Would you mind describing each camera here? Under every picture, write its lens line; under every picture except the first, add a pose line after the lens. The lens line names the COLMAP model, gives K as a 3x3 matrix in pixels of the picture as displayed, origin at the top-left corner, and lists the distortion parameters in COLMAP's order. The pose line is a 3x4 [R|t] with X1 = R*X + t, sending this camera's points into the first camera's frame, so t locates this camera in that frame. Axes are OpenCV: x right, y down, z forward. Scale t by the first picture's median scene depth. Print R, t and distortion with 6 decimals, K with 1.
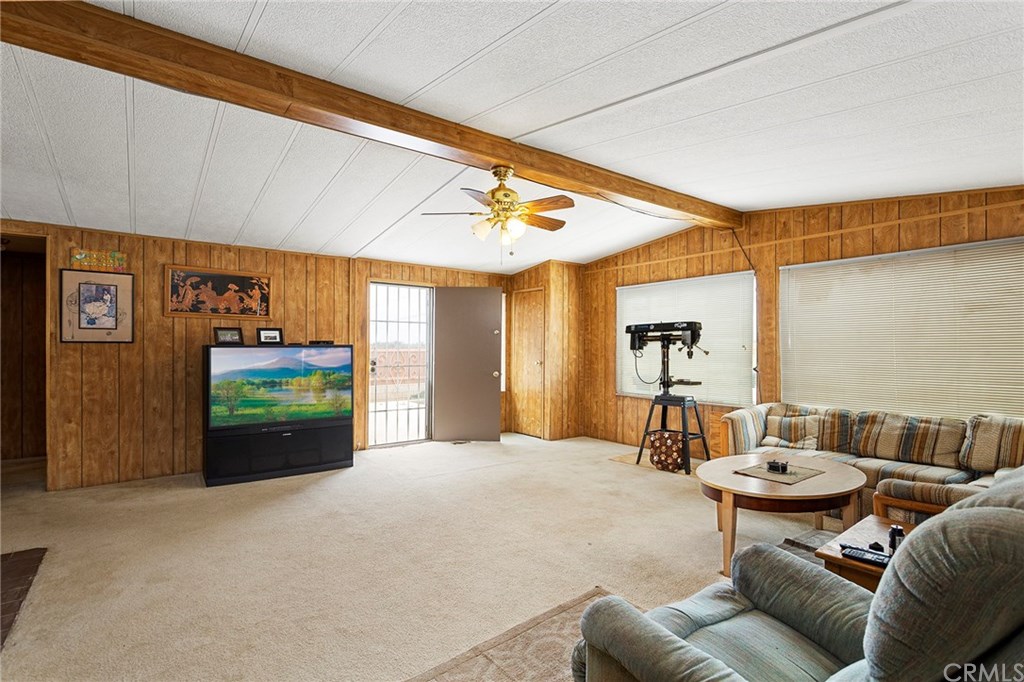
lens RADIAL K [[485.6, 0, 505.9], [0, 485.6, 348.3], [0, 0, 1]] dist [0.002737, 0.000708]
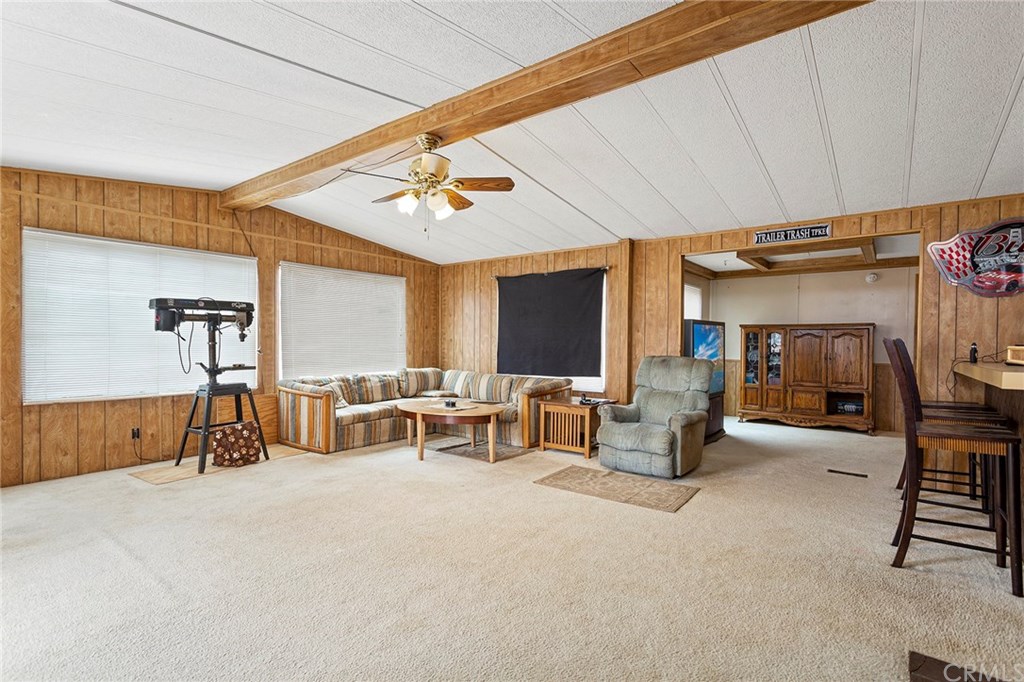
lens RADIAL K [[485.6, 0, 505.9], [0, 485.6, 348.3], [0, 0, 1]] dist [0.002737, 0.000708]
pose [[-0.258378, -0.019182, 0.965854, -0.661515], [-0.007668, 0.999812, 0.017805, 0.013797], [-0.966014, -0.002806, -0.258476, 0.755741]]
